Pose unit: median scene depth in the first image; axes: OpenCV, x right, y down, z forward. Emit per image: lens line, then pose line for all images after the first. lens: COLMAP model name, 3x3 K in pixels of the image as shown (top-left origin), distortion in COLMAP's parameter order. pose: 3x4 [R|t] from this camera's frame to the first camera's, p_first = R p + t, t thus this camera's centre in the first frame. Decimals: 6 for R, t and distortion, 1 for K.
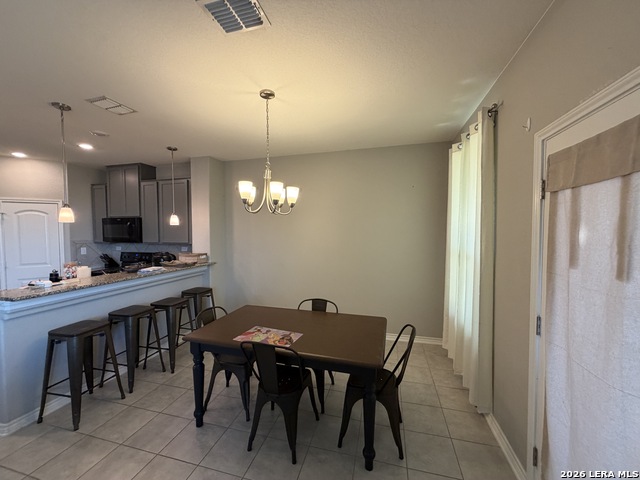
lens RADIAL K [[255.4, 0, 320.0], [0, 255.4, 240.0], [0, 0, 1]] dist [-0.001341, -0.000084]
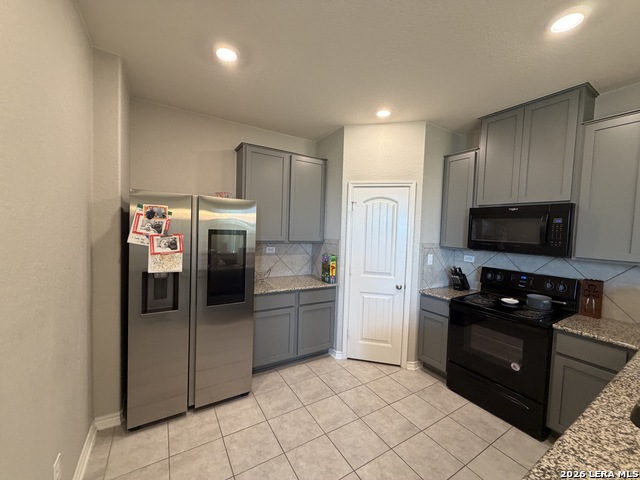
lens RADIAL K [[255.4, 0, 320.0], [0, 255.4, 240.0], [0, 0, 1]] dist [-0.001341, -0.000084]
pose [[0.724221, 0.059354, -0.687008, -0.694716], [-0.064758, 0.997740, 0.017934, -0.000165], [0.686520, 0.031501, 0.726428, 0.342790]]
